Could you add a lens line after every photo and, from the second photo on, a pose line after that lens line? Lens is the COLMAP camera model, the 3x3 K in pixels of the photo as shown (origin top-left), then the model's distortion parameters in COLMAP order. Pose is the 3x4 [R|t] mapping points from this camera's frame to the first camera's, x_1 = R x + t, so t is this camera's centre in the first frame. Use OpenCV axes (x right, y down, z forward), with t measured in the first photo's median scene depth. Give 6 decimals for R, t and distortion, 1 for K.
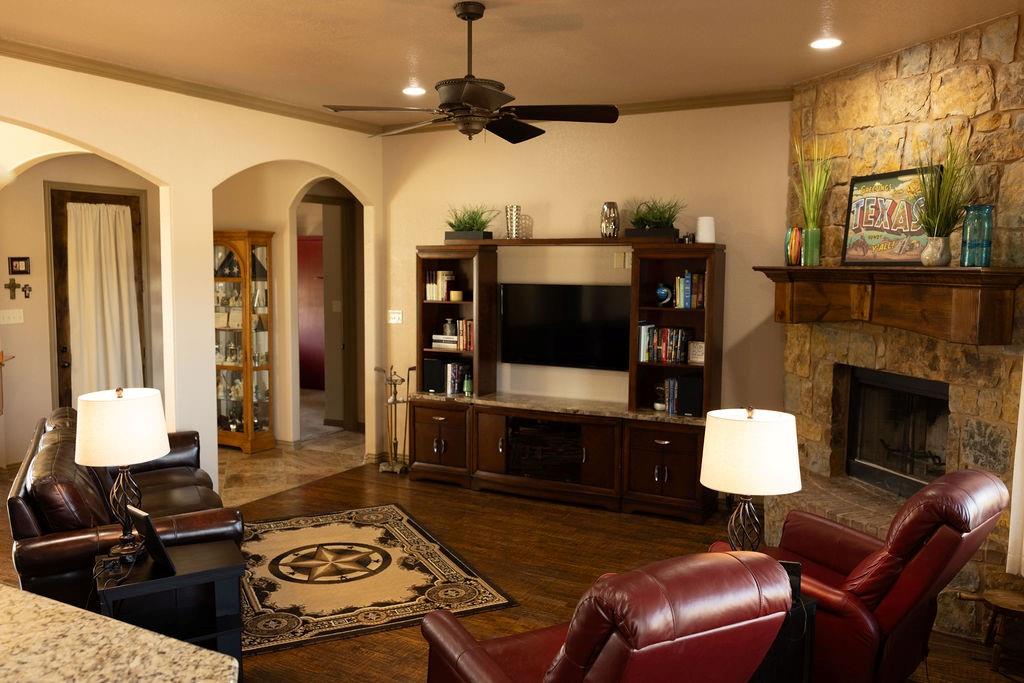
lens RADIAL K [[867.7, 0, 512.0], [0, 867.7, 341.5], [0, 0, 1]] dist [0.008257, 0.007735]
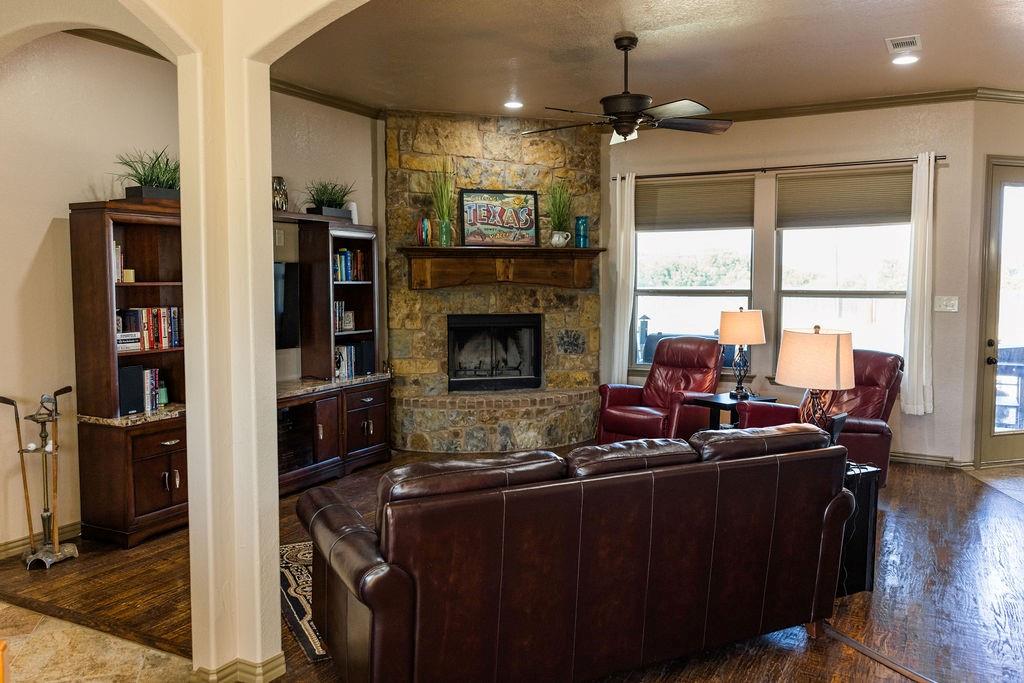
lens RADIAL K [[816.0, 0, 512.0], [0, 816.0, 341.5], [0, 0, 1]] dist [0.002280, 0.002015]
pose [[-0.024780, -0.081170, 0.996392, -1.080653], [0.091513, 0.992329, 0.083115, -0.037414], [-0.995496, 0.093242, -0.017162, 1.005005]]
